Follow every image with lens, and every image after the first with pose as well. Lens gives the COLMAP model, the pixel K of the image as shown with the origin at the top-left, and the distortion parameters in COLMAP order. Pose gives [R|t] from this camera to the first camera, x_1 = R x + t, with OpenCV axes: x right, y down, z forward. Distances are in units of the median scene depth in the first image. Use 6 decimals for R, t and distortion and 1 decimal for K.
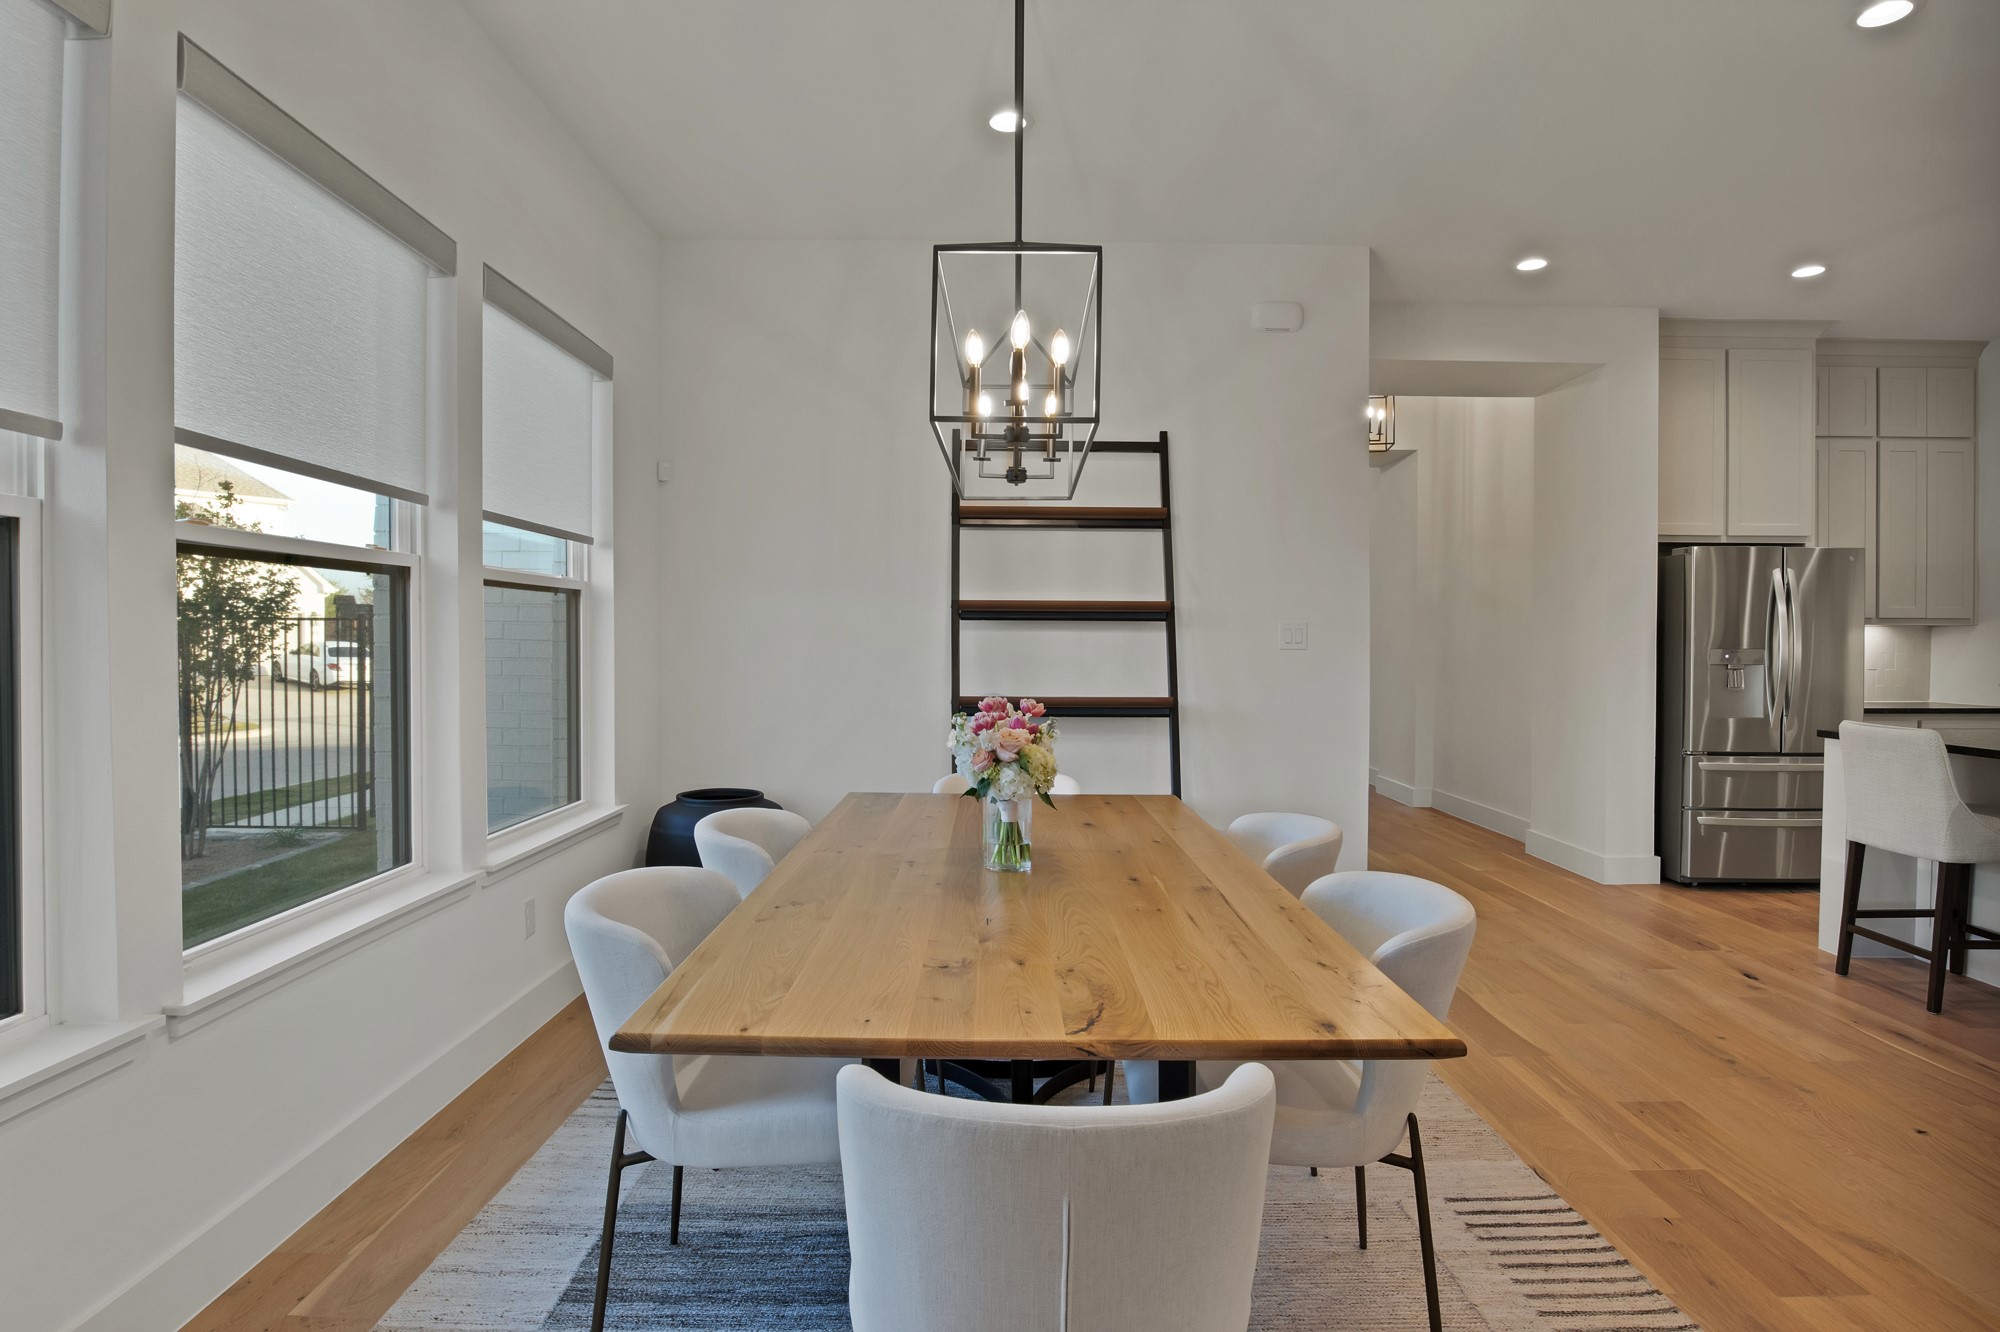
lens RADIAL K [[1048.4, 0, 993.8], [0, 1048.4, 663.3], [0, 0, 1]] dist [-0.028803, 0.002389]
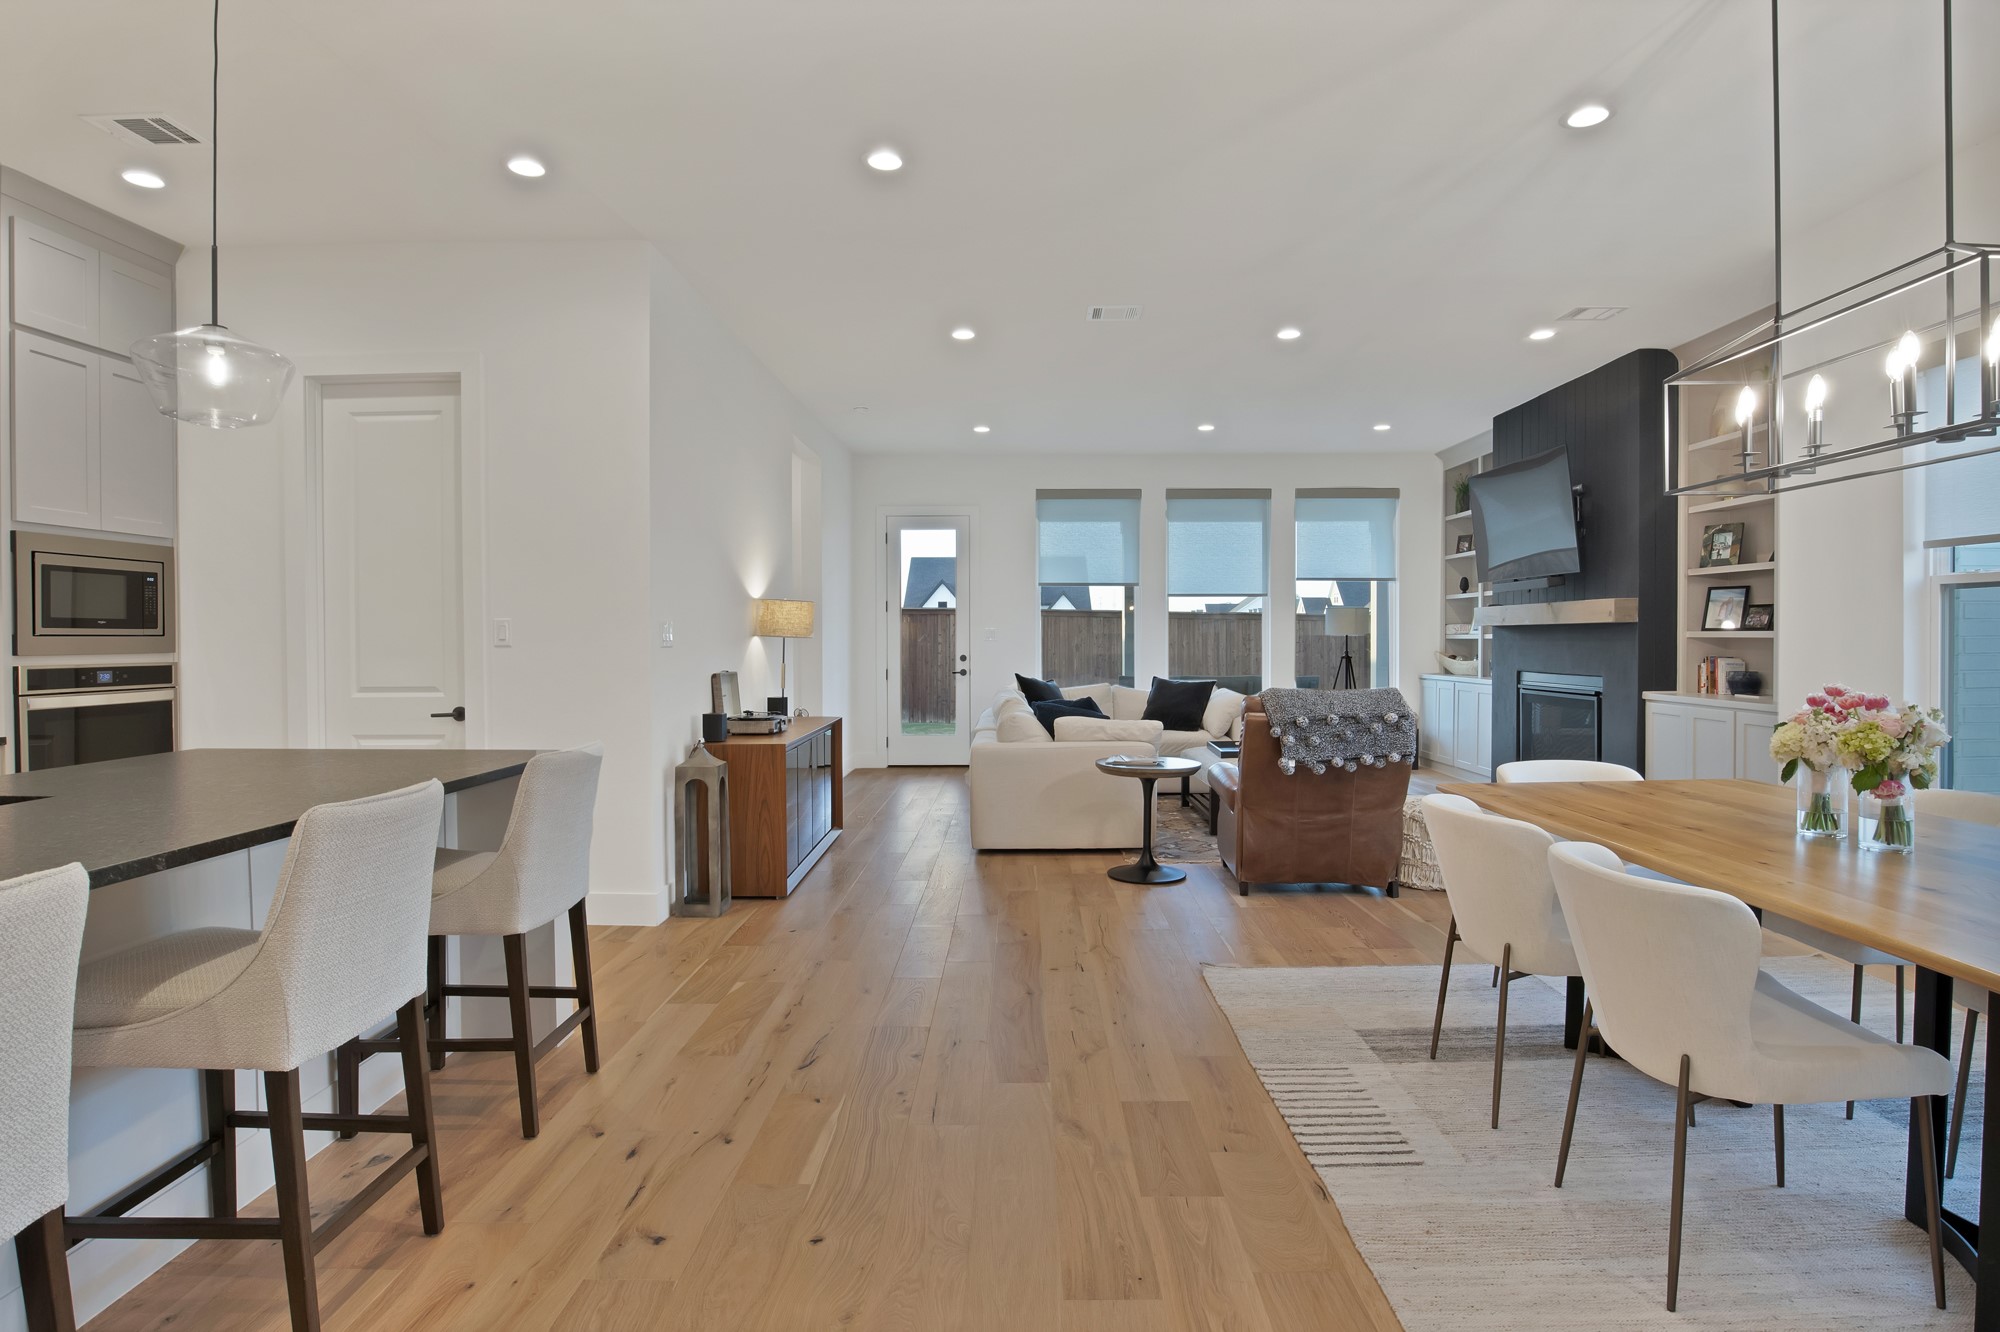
lens RADIAL K [[1058.9, 0, 1008.1], [0, 1058.9, 657.1], [0, 0, 1]] dist [-0.031645, 0.002111]
pose [[-0.999972, -0.002389, 0.007133, 0.446837], [-0.002112, 0.999254, 0.038559, -0.019118], [-0.007220, 0.038543, -0.999231, 1.072335]]
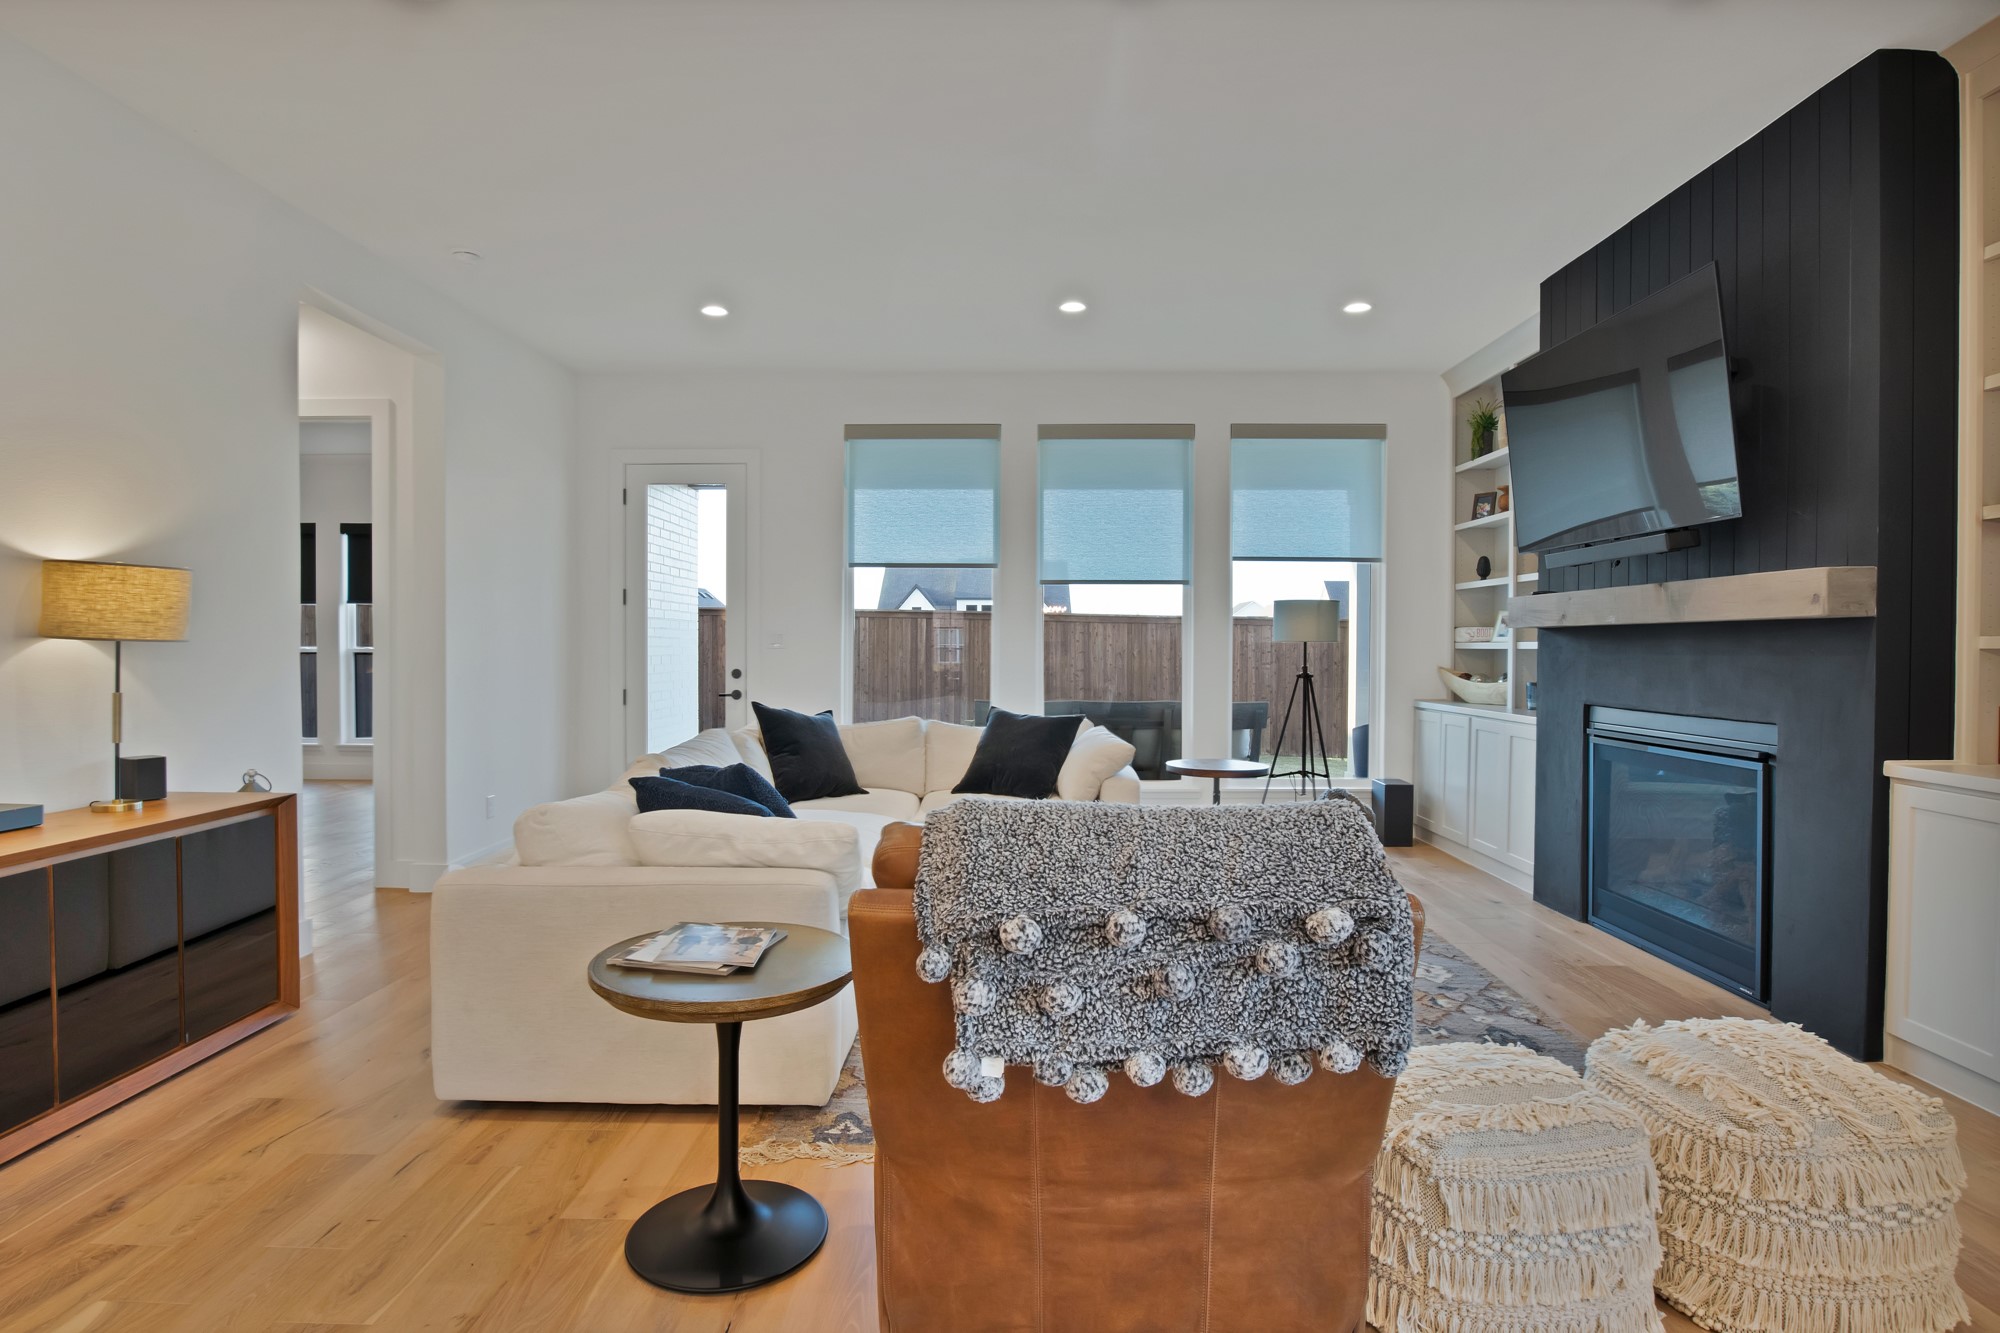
lens RADIAL K [[1048.4, 0, 993.8], [0, 1048.4, 663.8], [0, 0, 1]] dist [-0.028803, 0.002389]
pose [[-0.999846, -0.007826, 0.015733, 0.161828], [-0.007219, 0.999241, 0.038287, -0.004078], [-0.016021, 0.038167, -0.999143, 0.312389]]
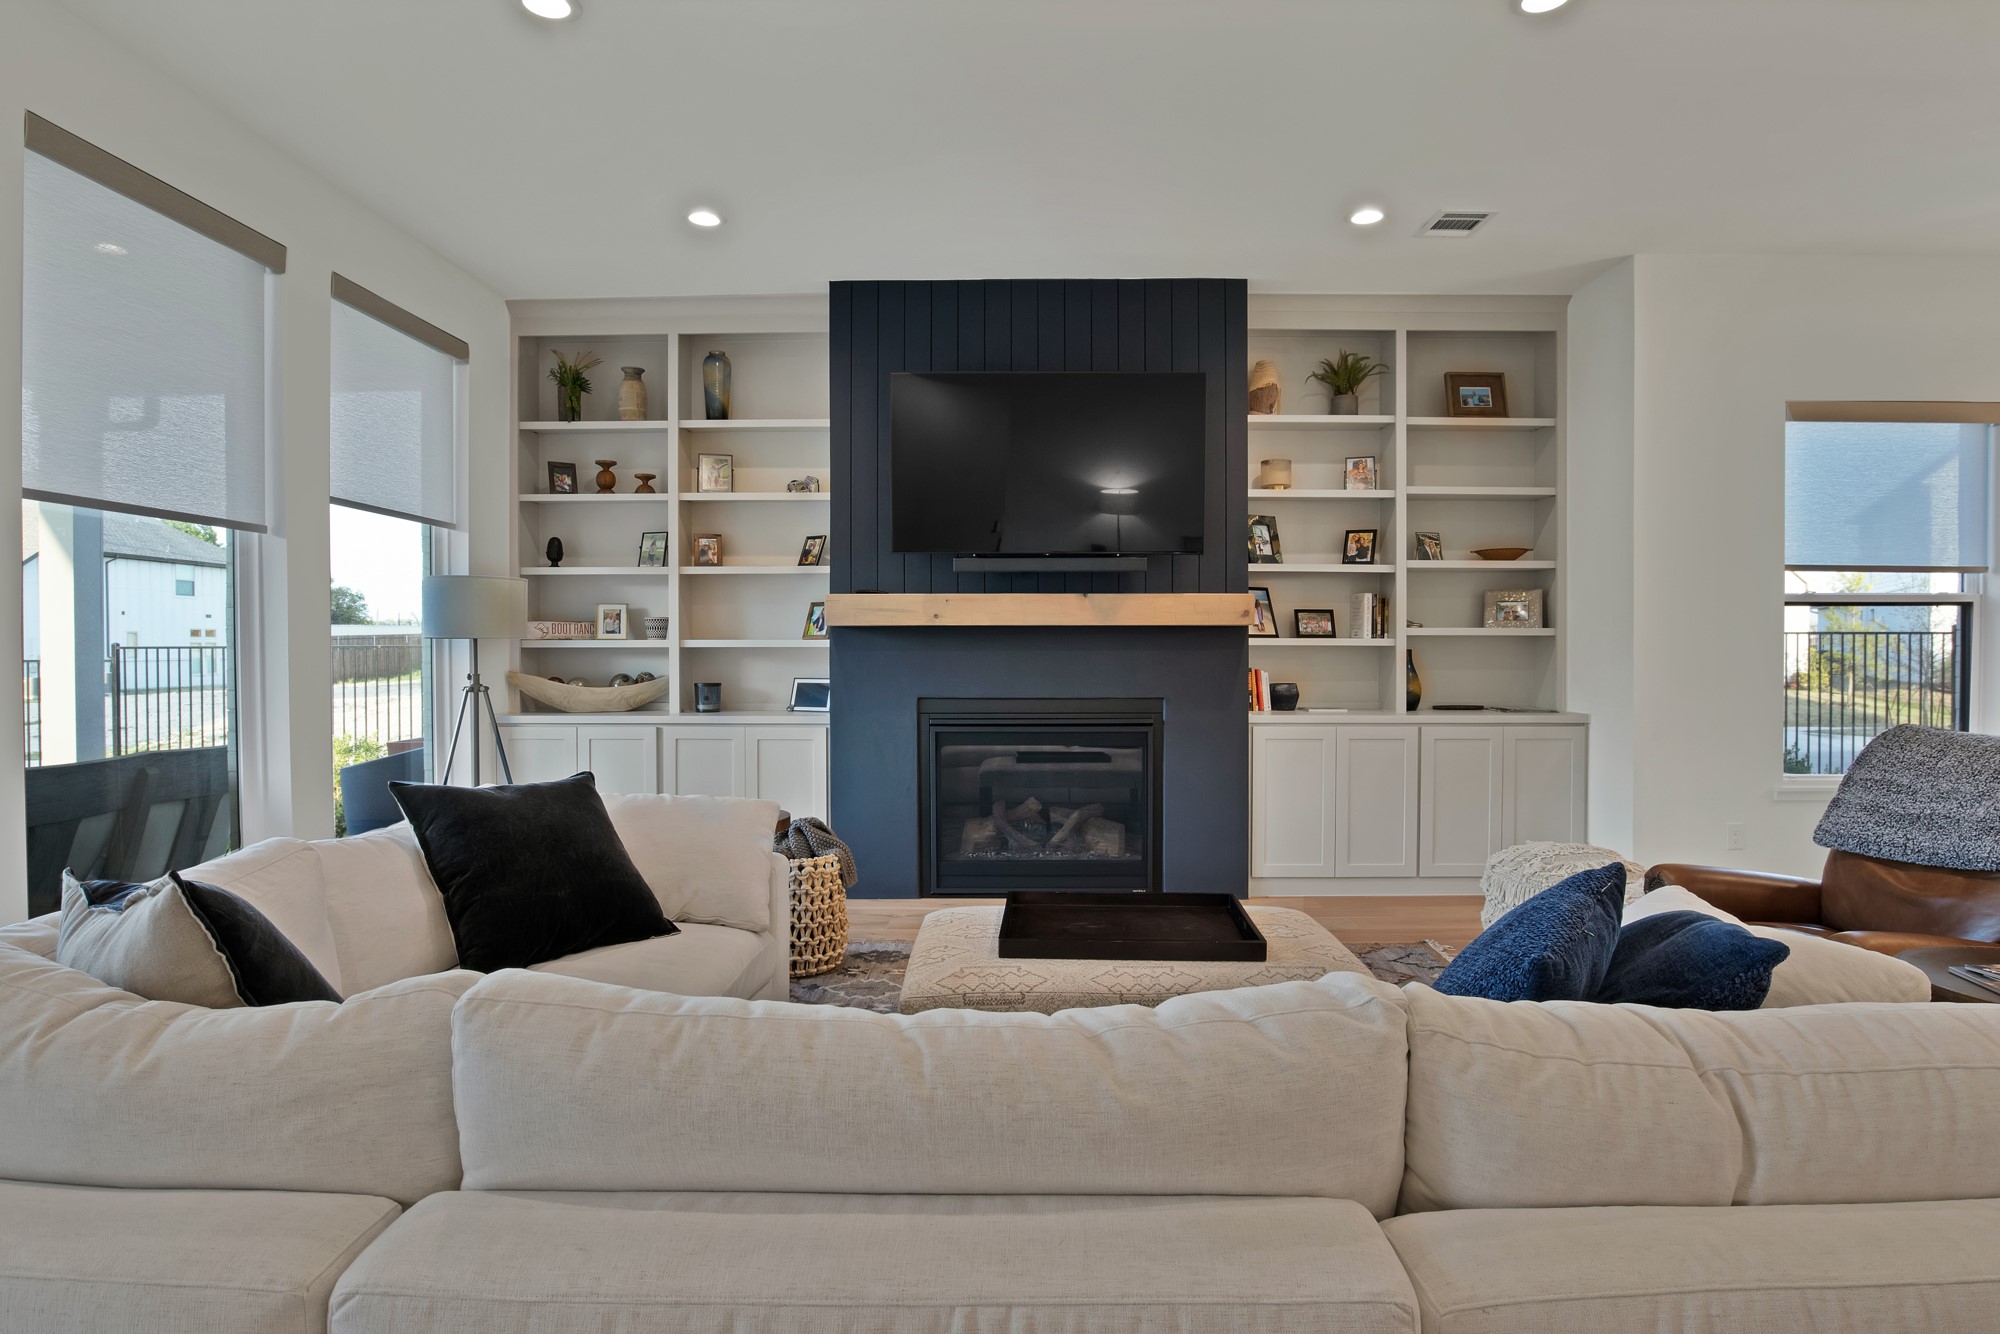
lens RADIAL K [[1032.6, 0, 1000.0], [0, 1032.6, 667.0], [0, 0, 1]] dist [-0.050080, 0.014056]
pose [[-0.009081, 0.016265, -0.999826, 0.705811], [-0.019645, 0.999672, 0.016440, 0.018172], [0.999766, 0.019791, -0.008759, -0.638840]]
